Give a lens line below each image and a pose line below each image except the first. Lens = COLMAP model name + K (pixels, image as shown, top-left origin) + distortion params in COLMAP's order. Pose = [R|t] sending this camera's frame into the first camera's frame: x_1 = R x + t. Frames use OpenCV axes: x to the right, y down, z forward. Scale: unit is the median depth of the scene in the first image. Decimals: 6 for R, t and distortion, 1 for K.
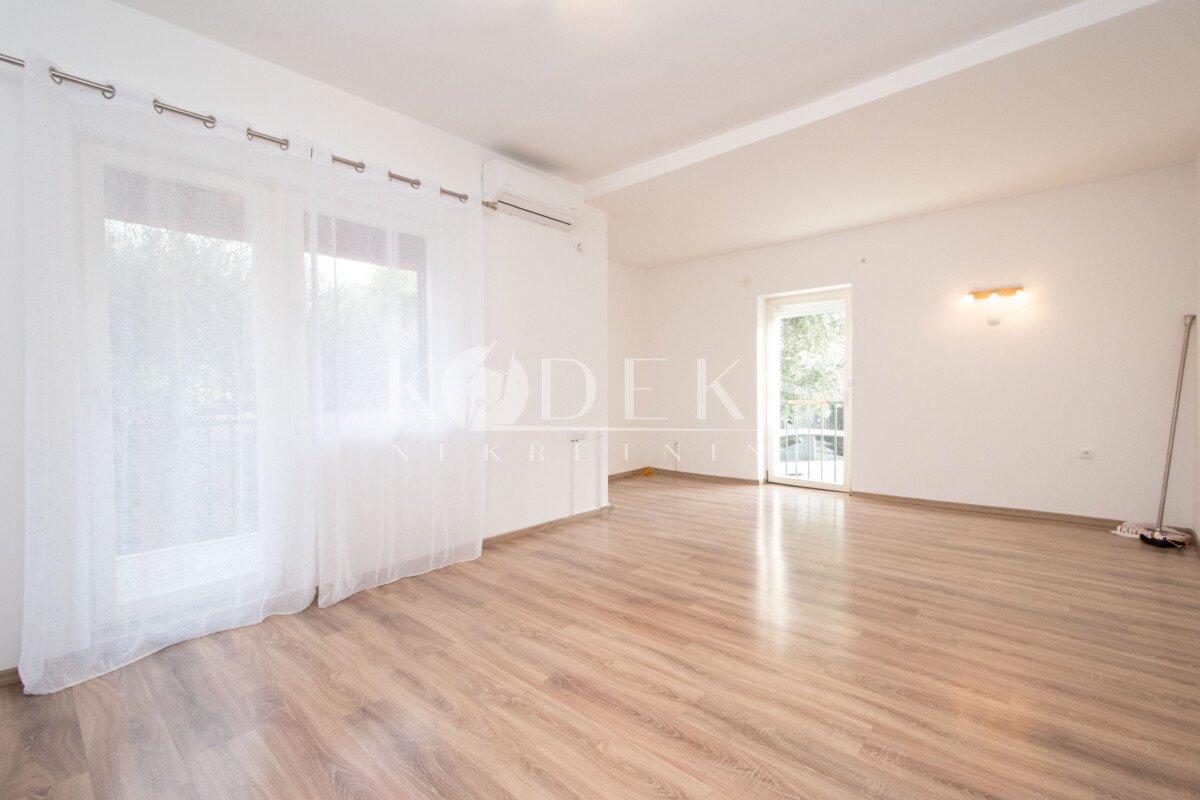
lens RADIAL K [[530.0, 0, 602.5], [0, 530.0, 395.4], [0, 0, 1]] dist [0.008211, -0.000527]
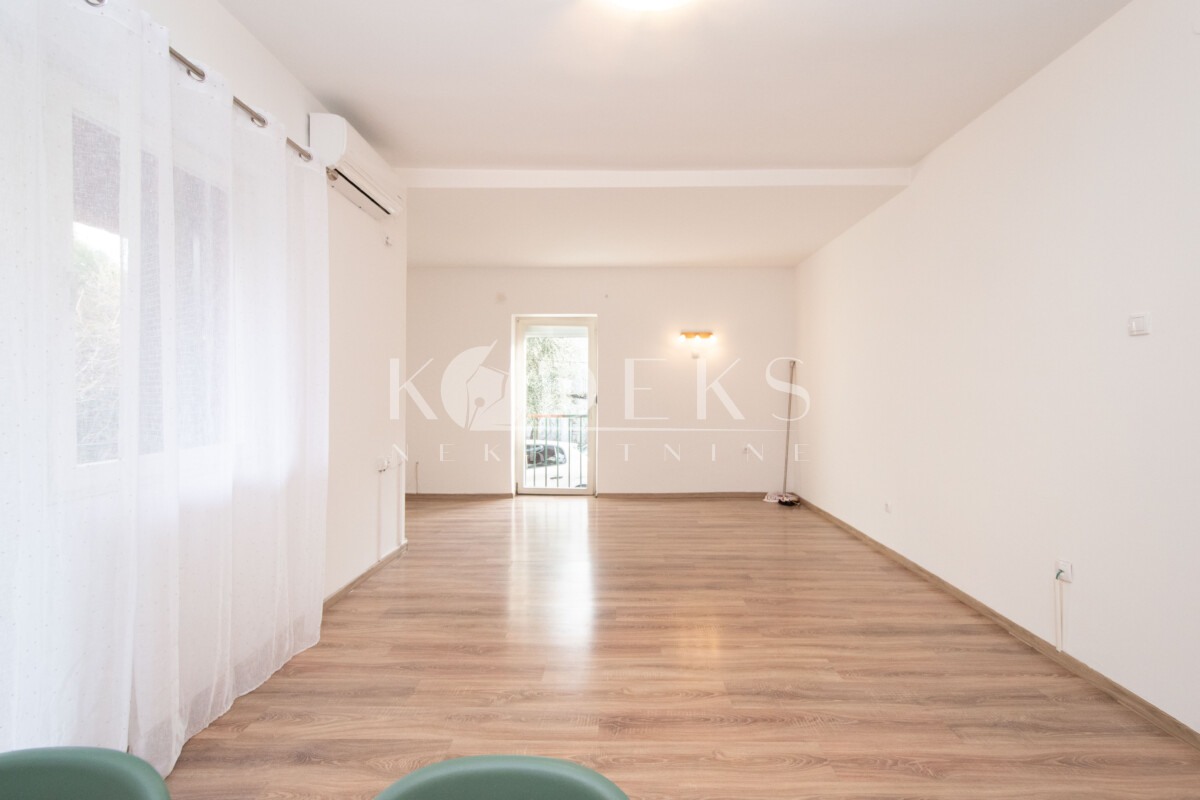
lens RADIAL K [[534.6, 0, 613.5], [0, 534.6, 400.9], [0, 0, 1]] dist [0.006972, -0.000279]
pose [[0.748874, 0.000016, 0.662712, -0.503302], [0.002219, 0.999994, -0.002531, -0.032992], [-0.662709, 0.003366, 0.748870, 0.186416]]
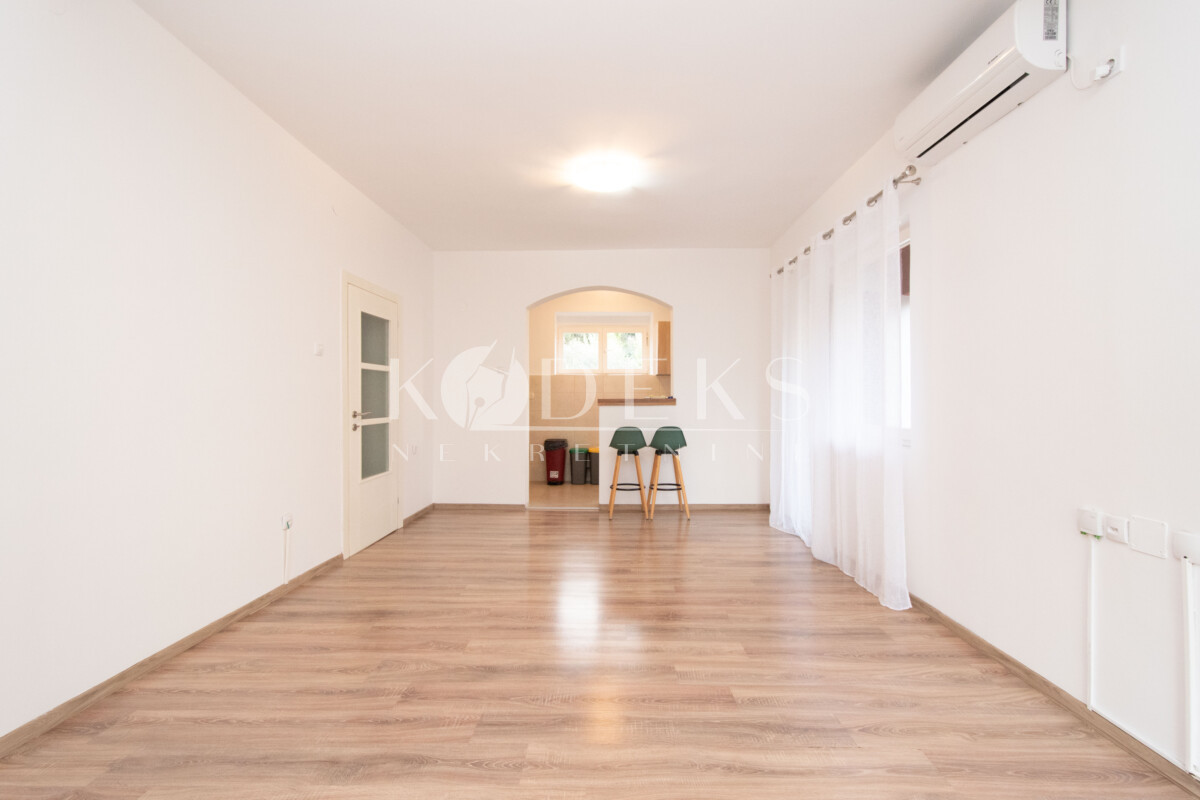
lens RADIAL K [[530.0, 0, 602.5], [0, 530.0, 395.4], [0, 0, 1]] dist [0.008211, -0.000527]
pose [[-0.756003, 0.003491, -0.654559, 0.781584], [-0.004857, 0.999928, 0.010943, -0.044950], [0.654550, 0.011453, -0.755932, 1.584225]]
